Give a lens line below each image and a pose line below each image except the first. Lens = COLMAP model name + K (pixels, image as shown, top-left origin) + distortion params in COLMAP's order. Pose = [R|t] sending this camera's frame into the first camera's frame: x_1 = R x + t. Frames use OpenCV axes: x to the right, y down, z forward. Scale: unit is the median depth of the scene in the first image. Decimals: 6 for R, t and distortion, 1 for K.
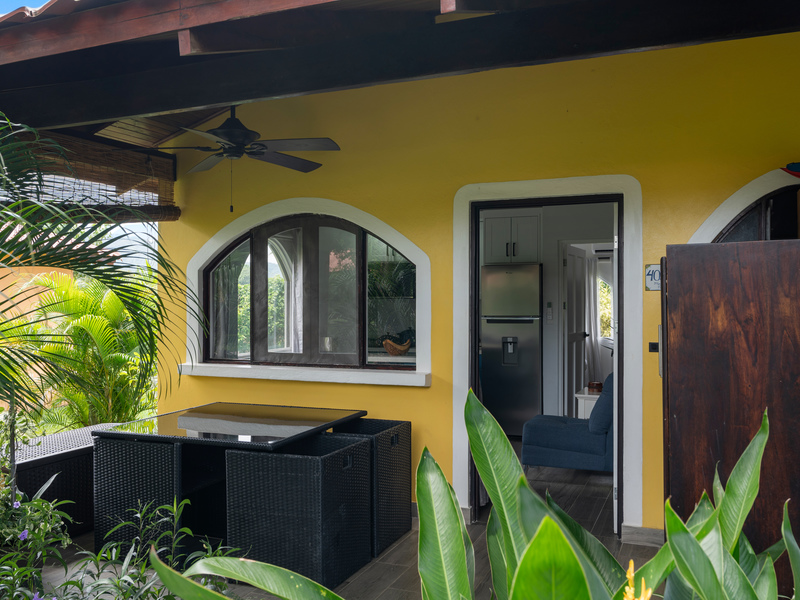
lens RADIAL K [[699.5, 0, 400.0], [0, 699.5, 300.0], [0, 0, 1]] dist [0.001709, 0.000161]
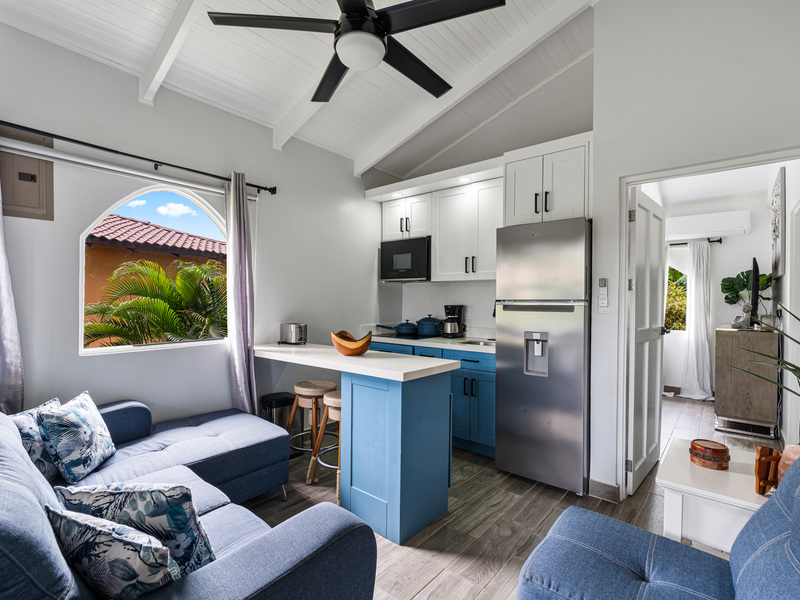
lens RADIAL K [[390.2, 0, 400.0], [0, 390.2, 300.0], [0, 0, 1]] dist [0.000272, 0.000197]
pose [[0.957266, 0.009768, -0.289045, 0.139714], [-0.010059, 0.999949, 0.000478, 0.023870], [0.289035, 0.002449, 0.957315, 0.609599]]
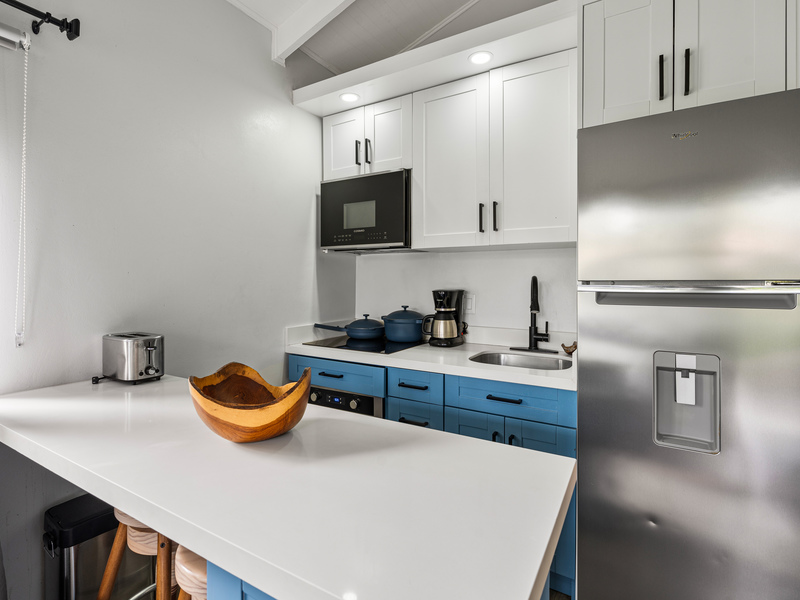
lens RADIAL K [[403.0, 0, 388.5], [0, 403.0, 283.2], [0, 0, 1]] dist [-0.001568, -0.000363]
pose [[0.987781, 0.005705, -0.155746, 0.059821], [-0.004885, 0.999972, 0.005647, 0.023454], [0.155774, -0.004817, 0.987781, 0.811900]]
